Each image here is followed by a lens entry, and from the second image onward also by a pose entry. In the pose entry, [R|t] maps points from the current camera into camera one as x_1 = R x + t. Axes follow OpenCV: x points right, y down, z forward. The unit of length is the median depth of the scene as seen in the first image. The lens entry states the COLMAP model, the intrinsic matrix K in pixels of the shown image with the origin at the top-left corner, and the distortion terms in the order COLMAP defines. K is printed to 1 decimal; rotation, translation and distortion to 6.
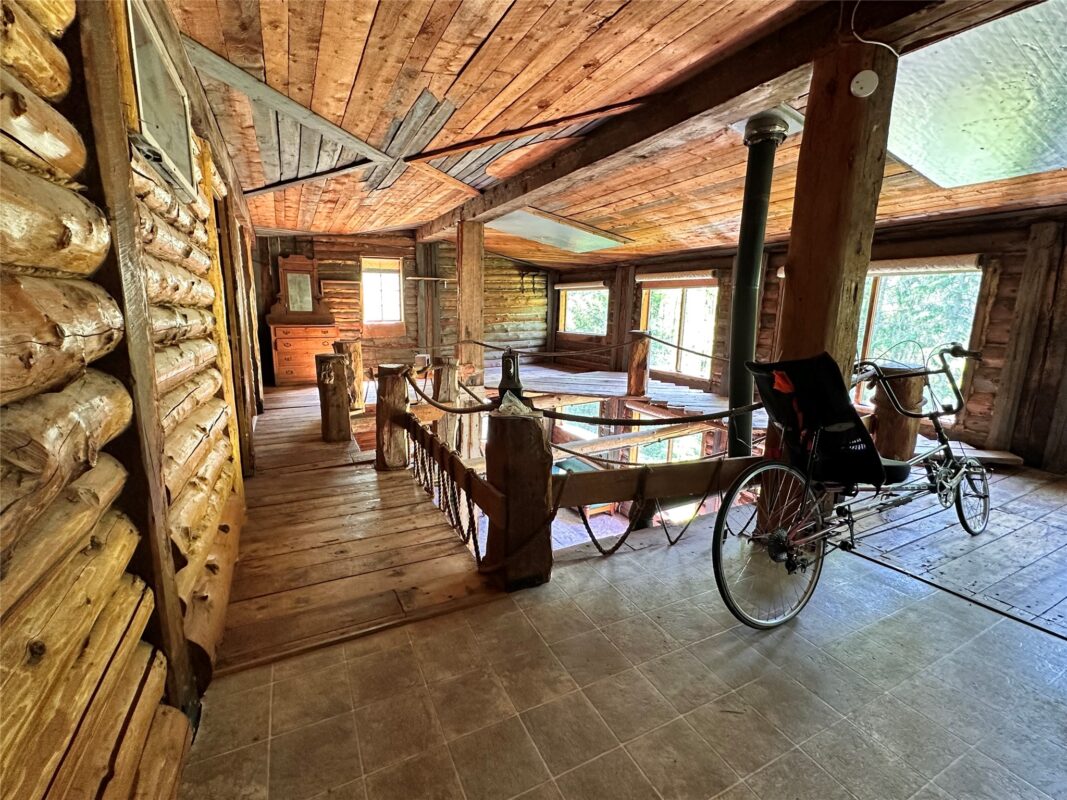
lens RADIAL K [[473.3, 0, 535.9], [0, 473.3, 396.7], [0, 0, 1]] dist [-0.001918, 0.000572]
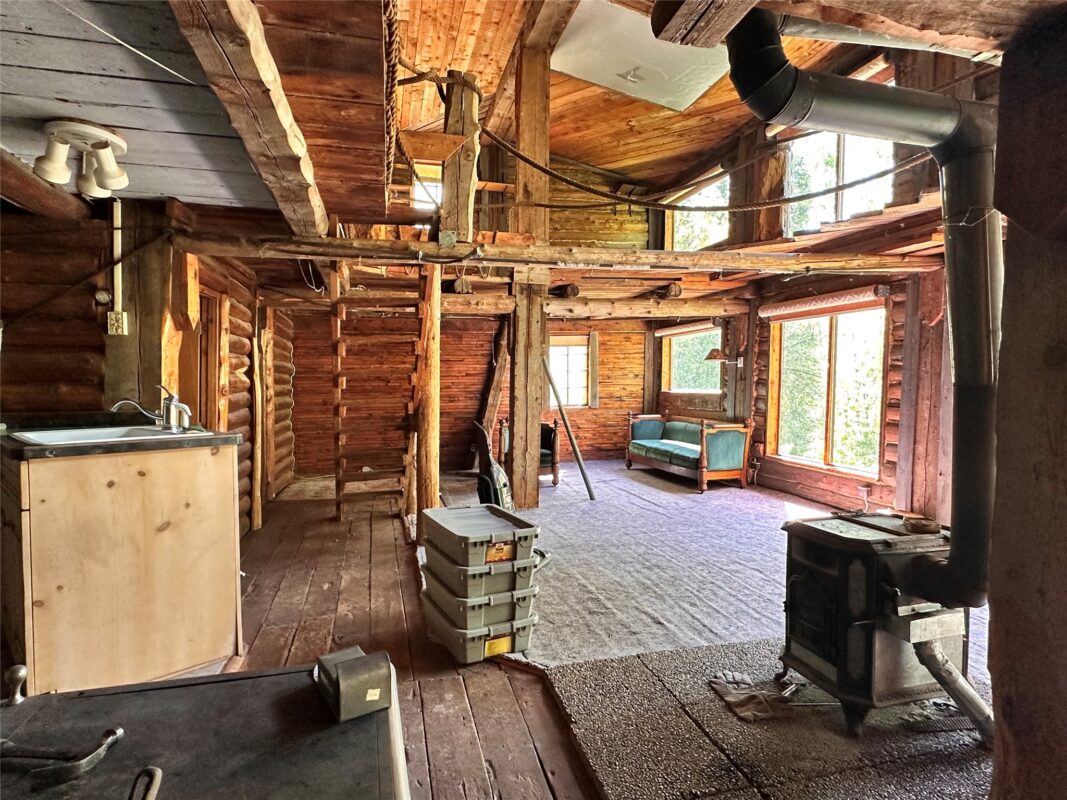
lens RADIAL K [[562.1, 0, 531.8], [0, 562.1, 401.5], [0, 0, 1]] dist [-0.001143, 0.000246]
pose [[0.975721, -0.006216, -0.218929, 0.050536], [-0.027863, 0.987953, -0.152227, 0.295000], [0.217238, 0.154631, 0.963793, 0.179001]]
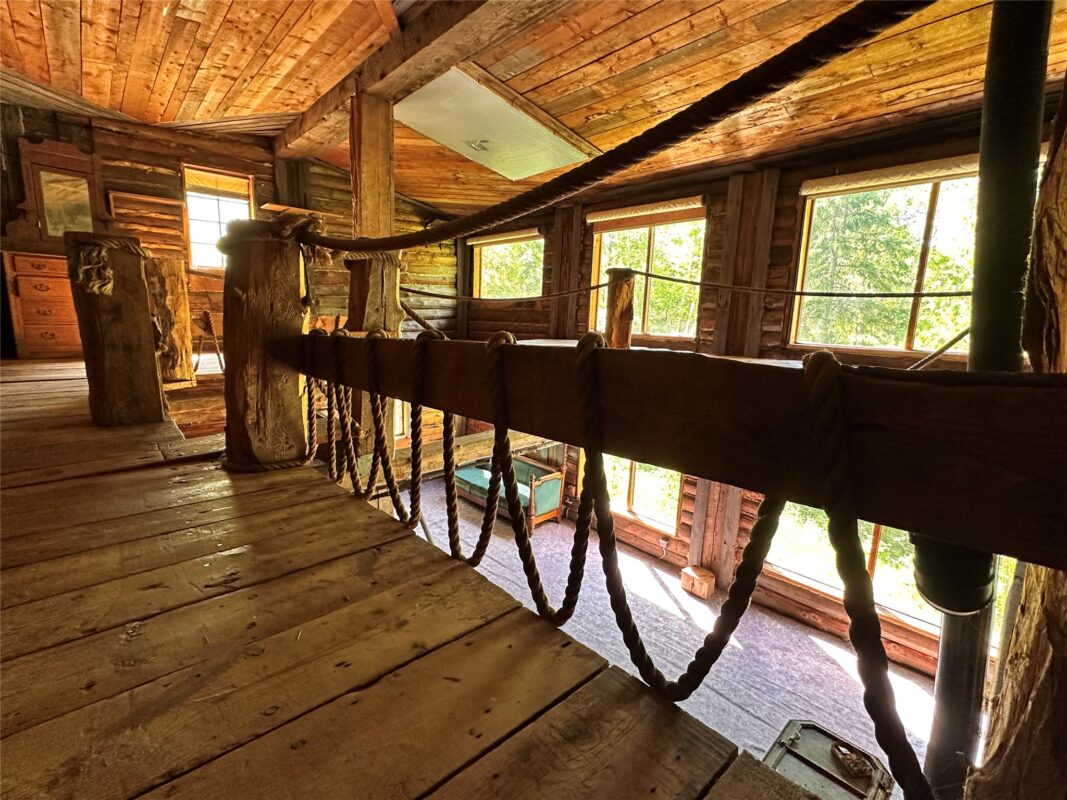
lens RADIAL K [[473.3, 0, 530.8], [0, 473.3, 398.1], [0, 0, 1]] dist [-0.001918, 0.000572]
pose [[0.964061, -0.032068, 0.263737, -0.099045], [0.035664, 0.999325, -0.008858, 0.054298], [-0.263275, 0.017945, 0.964554, 0.277212]]
